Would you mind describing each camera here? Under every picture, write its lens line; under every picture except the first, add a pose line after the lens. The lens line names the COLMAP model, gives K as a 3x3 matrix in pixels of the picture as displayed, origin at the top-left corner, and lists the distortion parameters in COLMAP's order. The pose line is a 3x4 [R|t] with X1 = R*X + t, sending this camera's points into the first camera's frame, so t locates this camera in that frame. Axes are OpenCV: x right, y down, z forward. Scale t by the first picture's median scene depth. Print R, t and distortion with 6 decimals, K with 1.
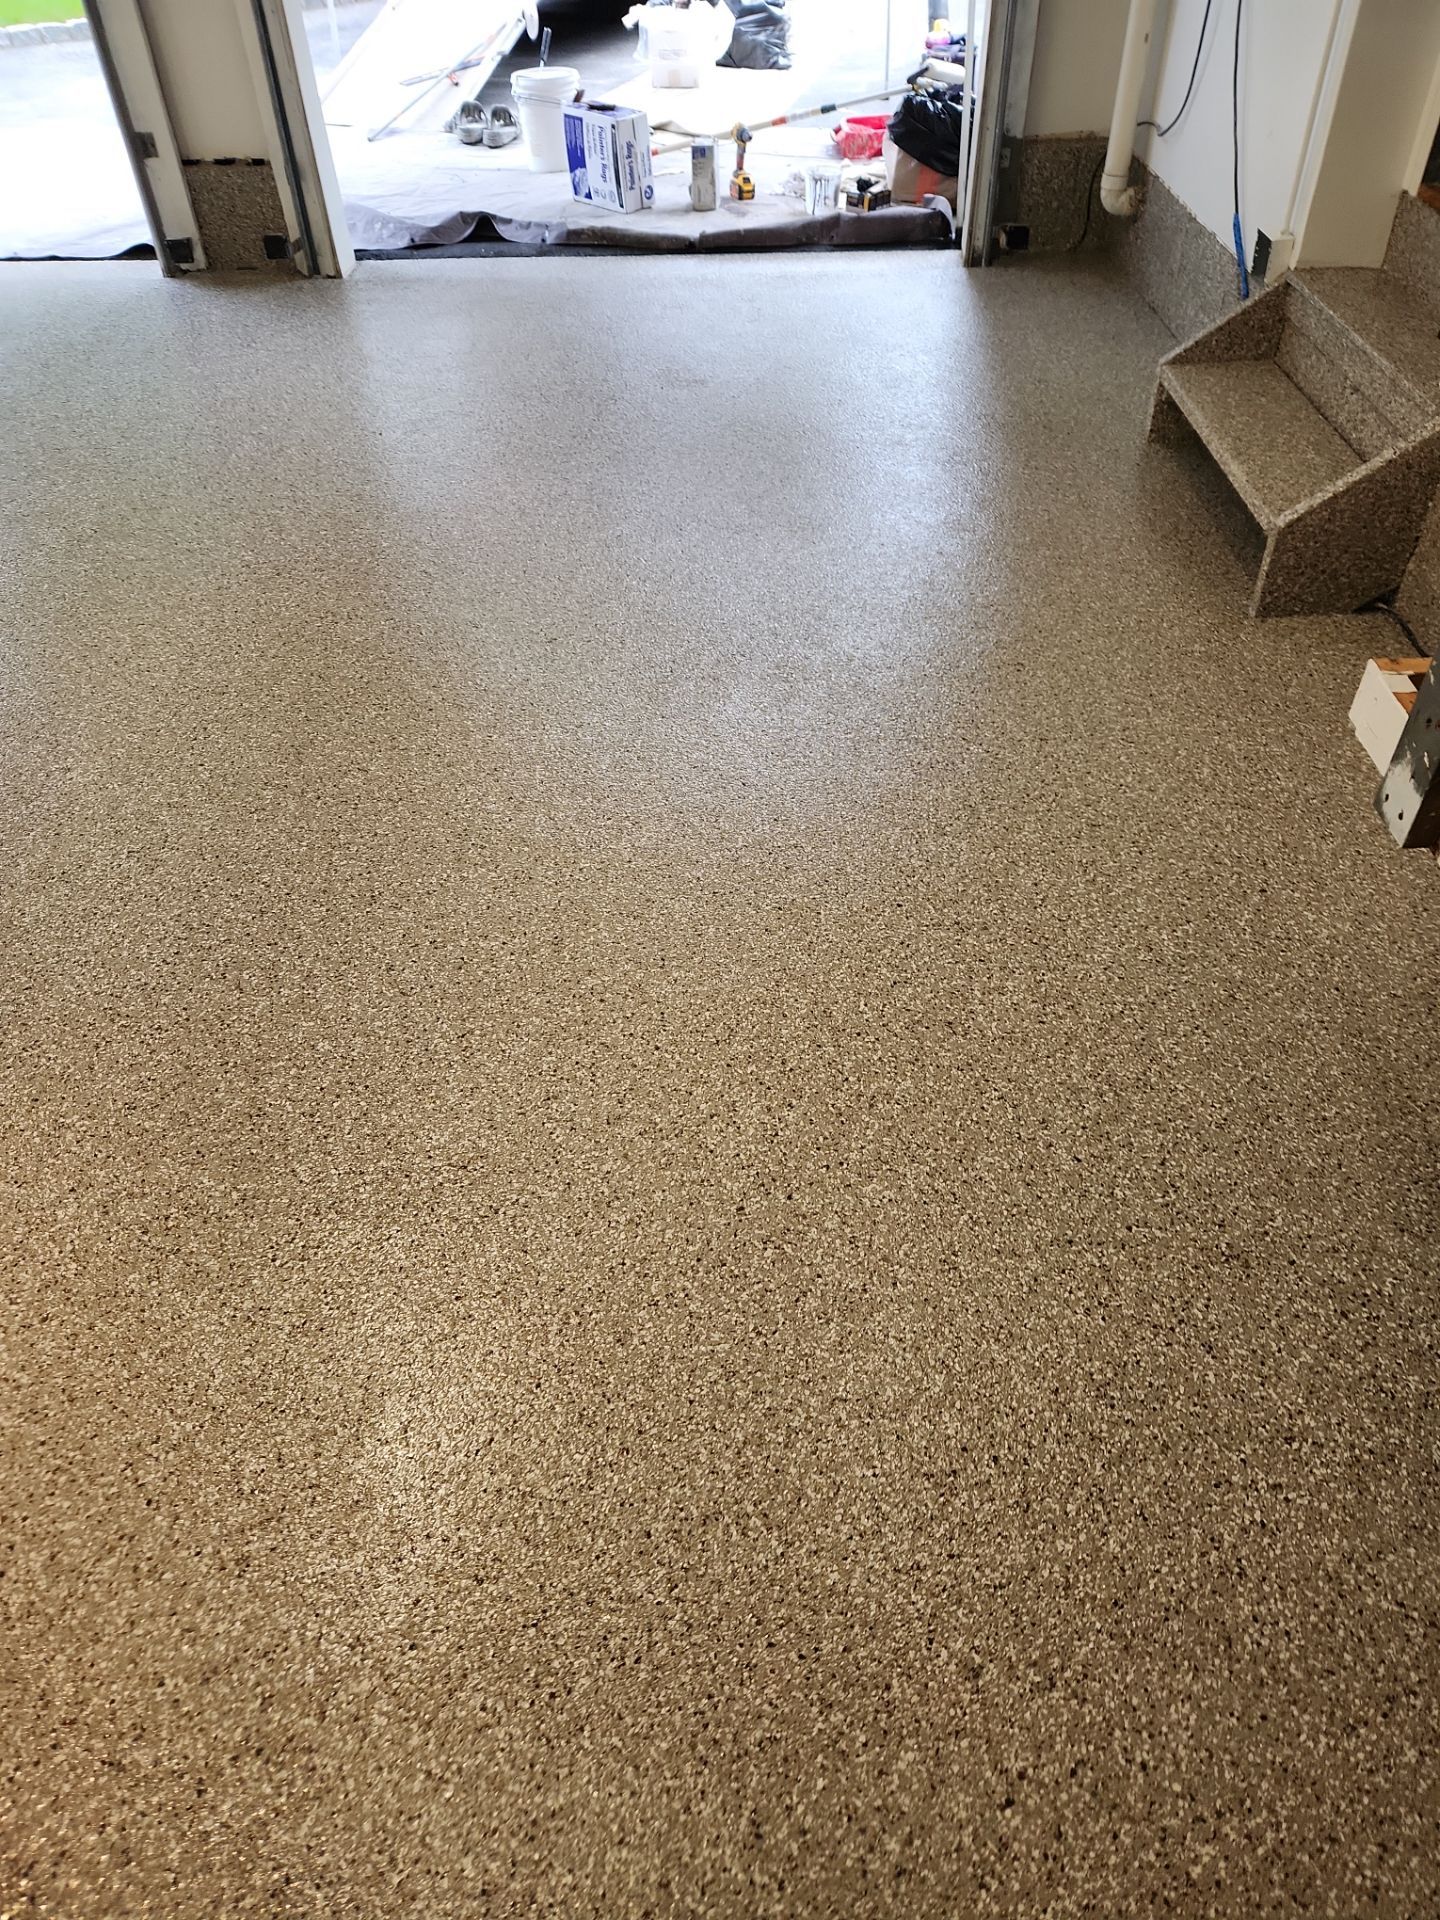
lens RADIAL K [[1335.7, 0, 733.4], [0, 1335.7, 960.4], [0, 0, 1]] dist [0.066540, -0.045125]
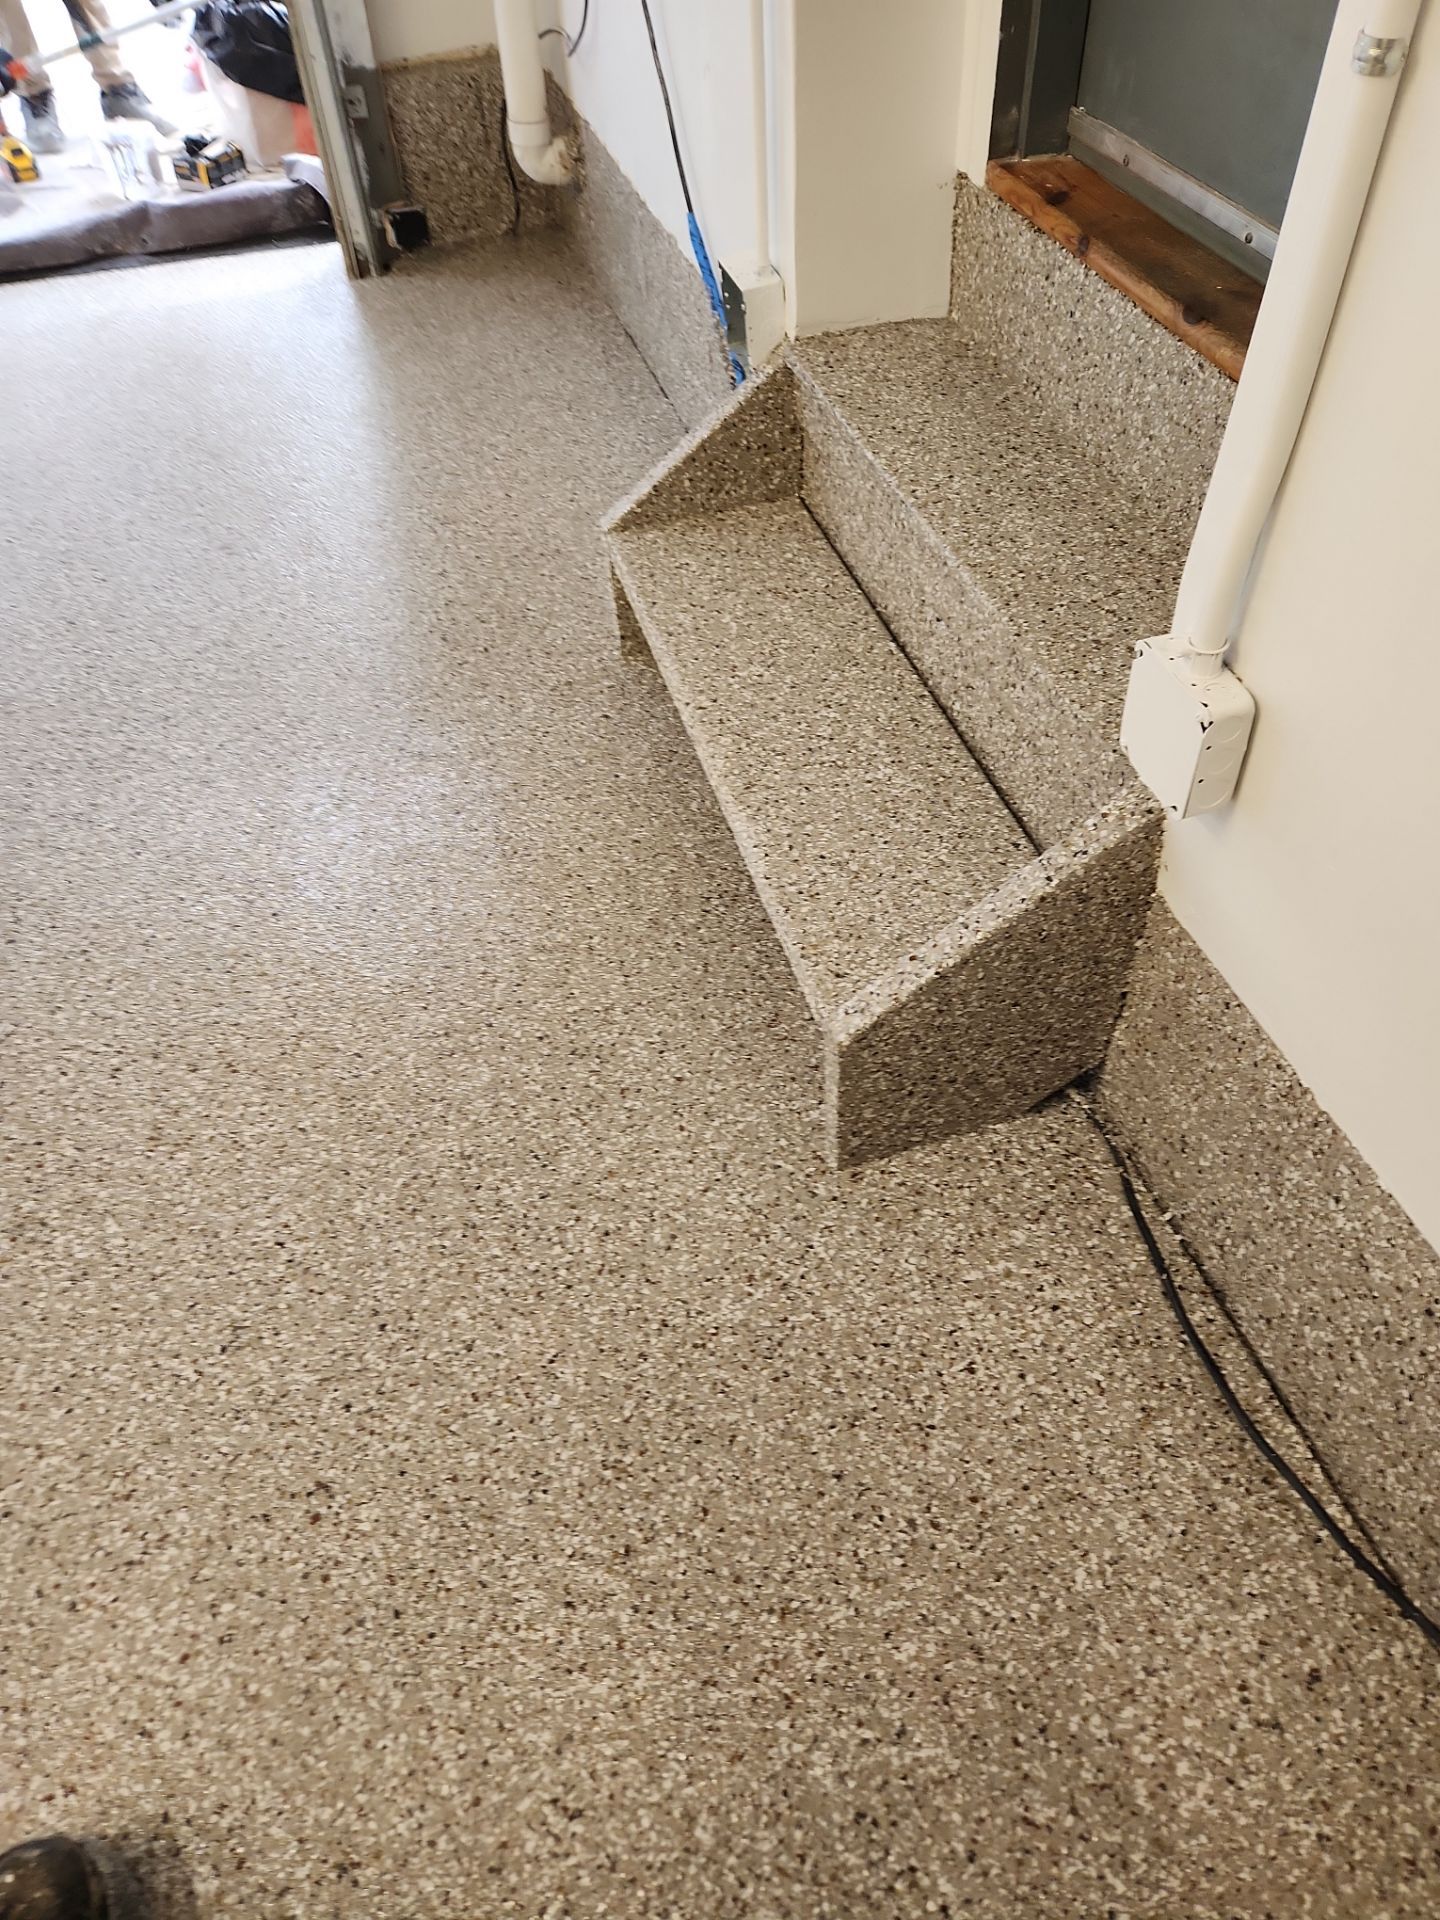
lens RADIAL K [[1335.7, 0, 731.9], [0, 1335.7, 960.7], [0, 0, 1]] dist [0.066540, -0.045125]
pose [[0.962542, -0.213656, 0.166926, 0.188385], [0.200686, 0.975398, 0.091240, -0.246277], [-0.182313, -0.054323, 0.981739, 0.360620]]
